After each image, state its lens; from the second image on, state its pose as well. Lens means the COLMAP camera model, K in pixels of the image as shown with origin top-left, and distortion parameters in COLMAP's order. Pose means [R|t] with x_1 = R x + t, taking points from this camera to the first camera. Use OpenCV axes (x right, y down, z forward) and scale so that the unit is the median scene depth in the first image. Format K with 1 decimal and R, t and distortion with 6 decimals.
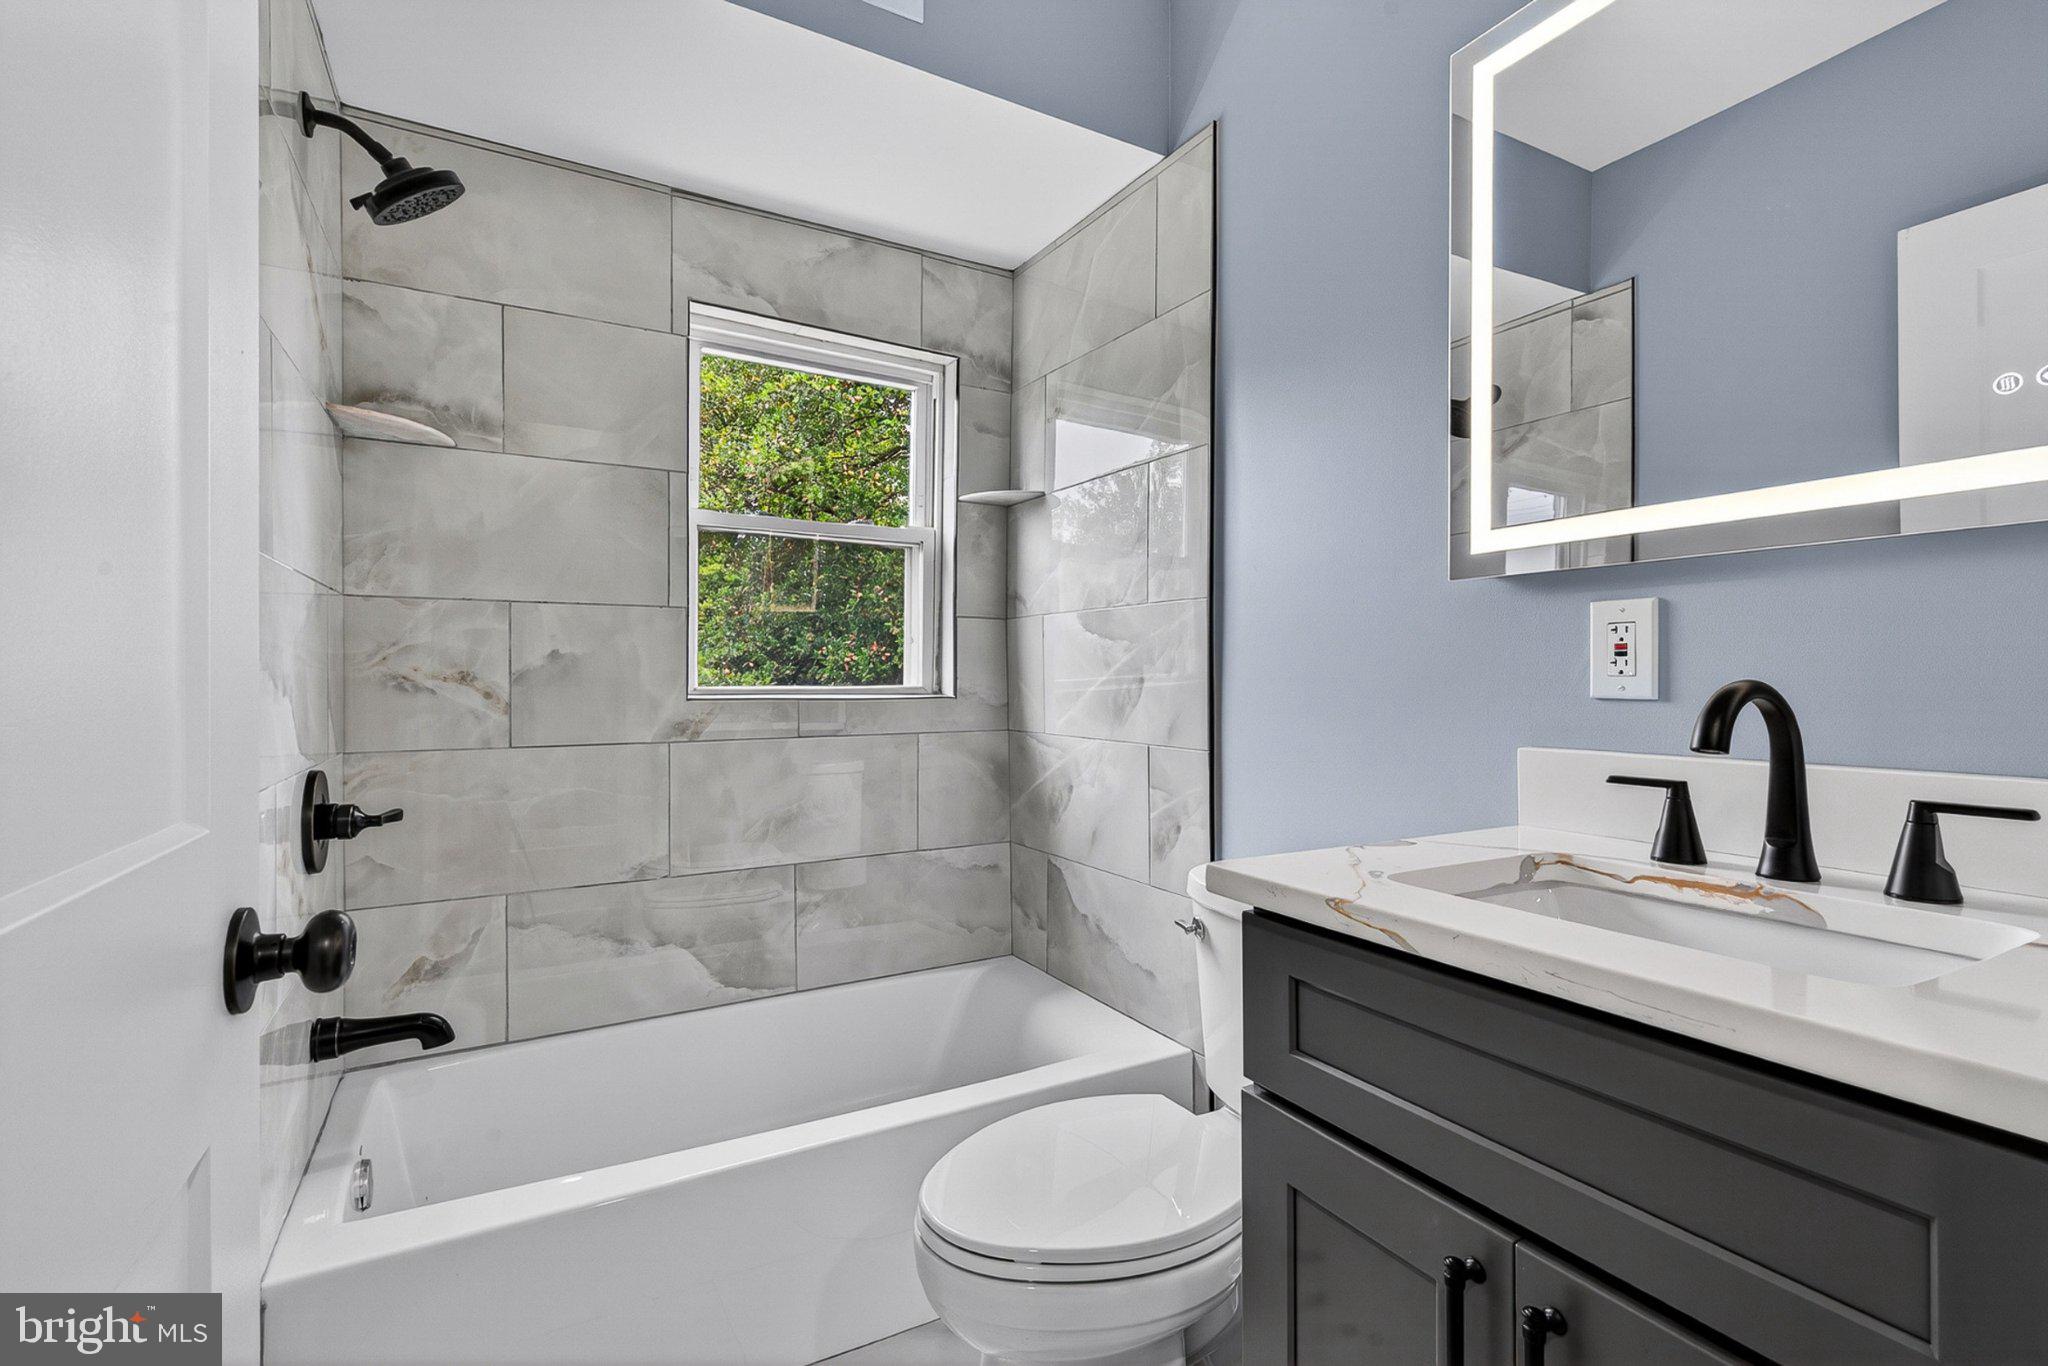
lens RADIAL K [[918.2, 0, 1024.0], [0, 918.2, 683.0], [0, 0, 1]] dist [-0.001732, -0.000387]
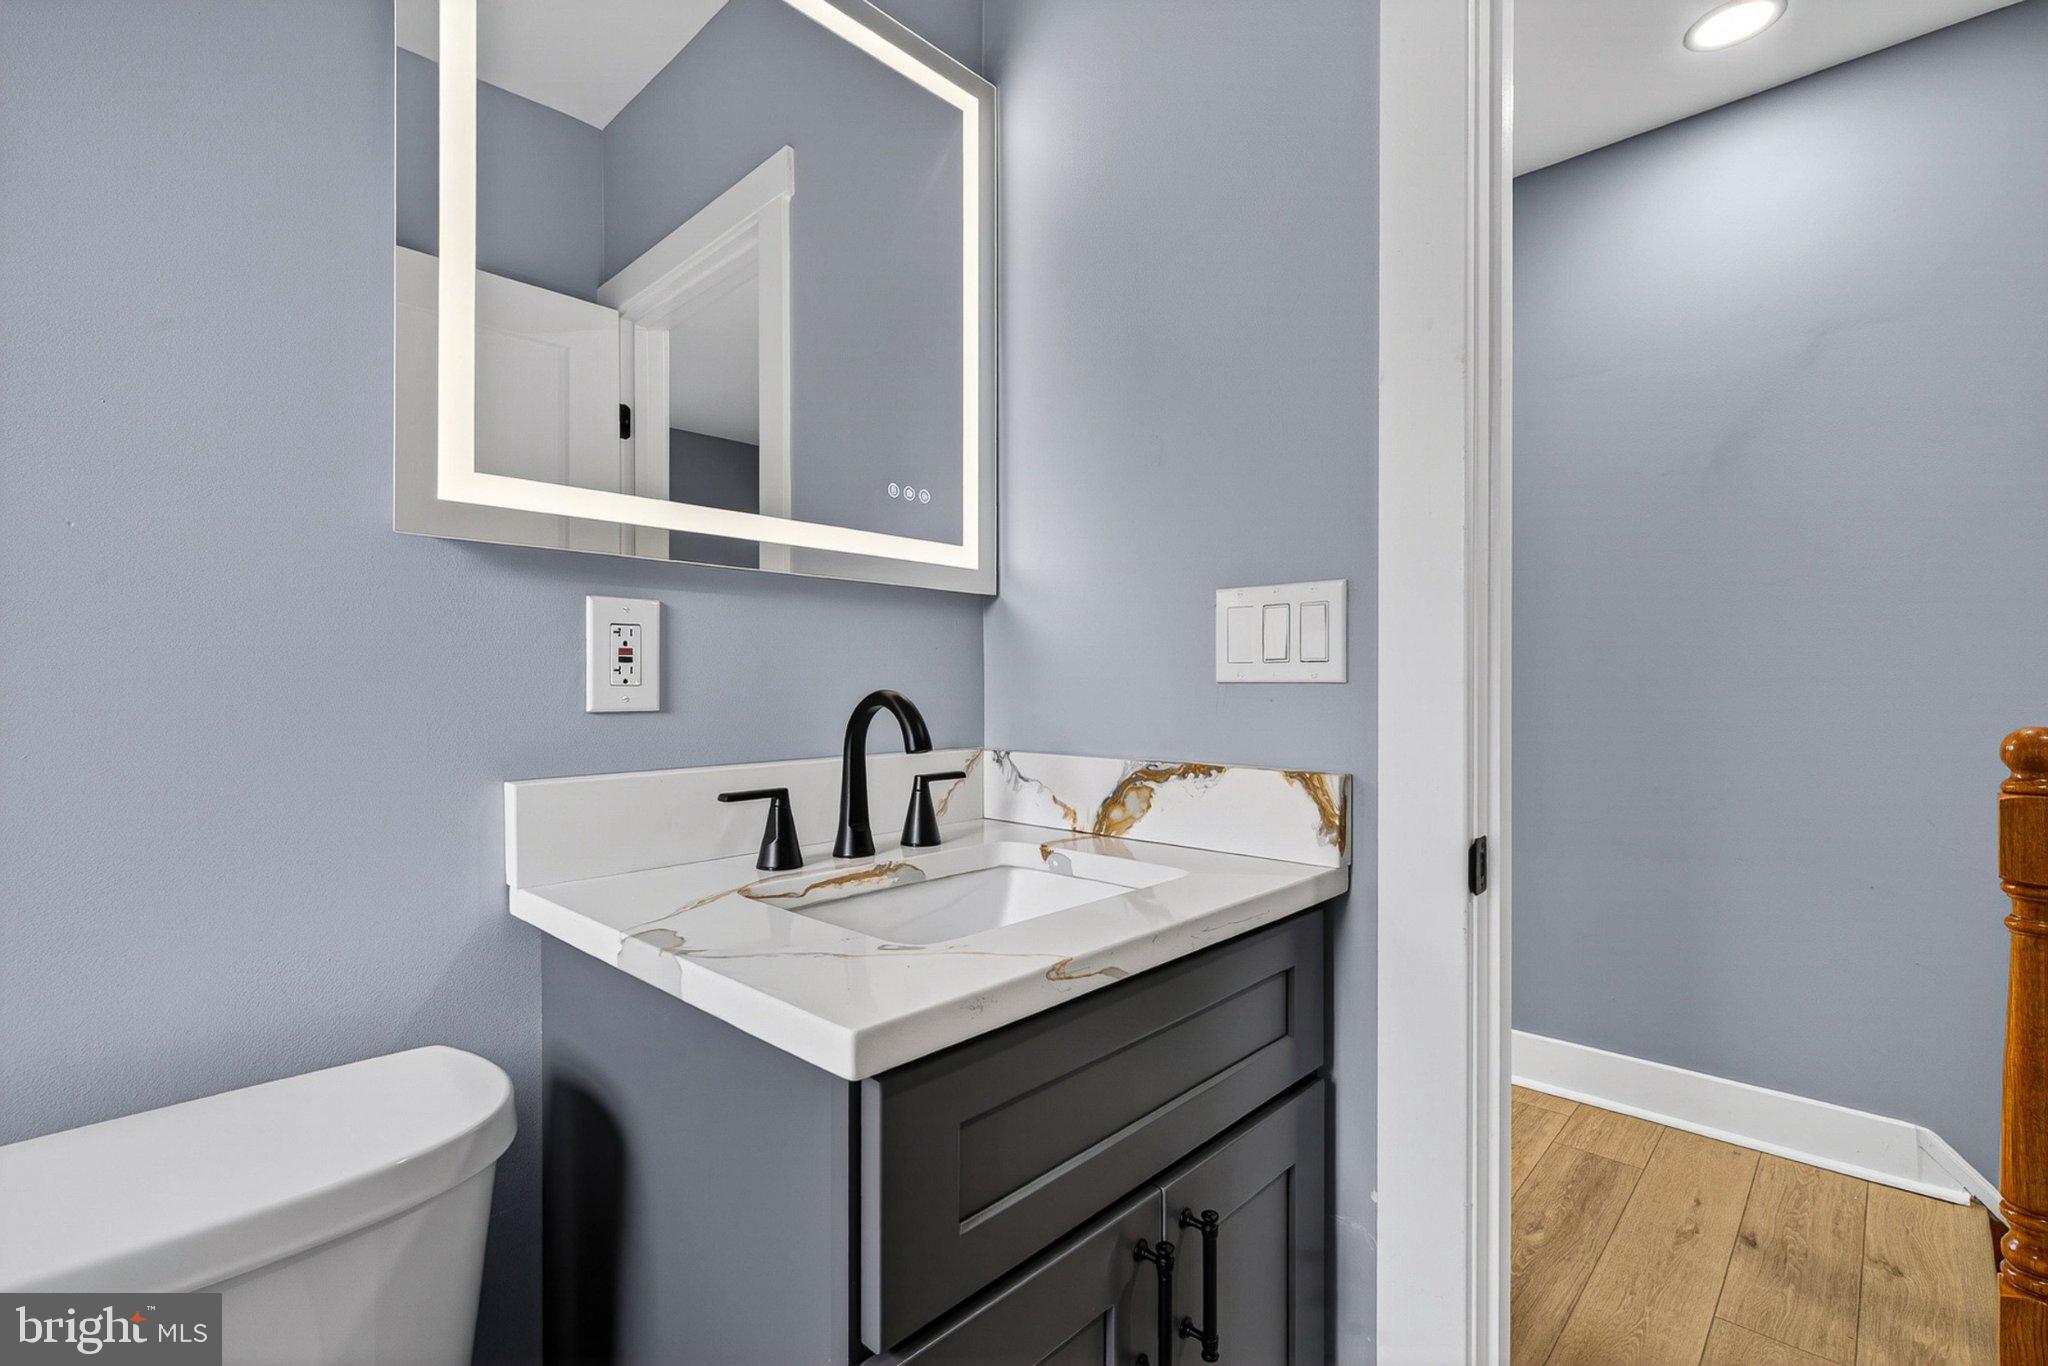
lens RADIAL K [[918.2, 0, 1024.0], [0, 918.2, 683.0], [0, 0, 1]] dist [-0.001732, -0.000387]
pose [[-0.293007, 0.001531, 0.956109, -0.302165], [0.002917, 0.999995, -0.000707, -0.008195], [-0.956106, 0.002582, -0.293010, 0.907545]]
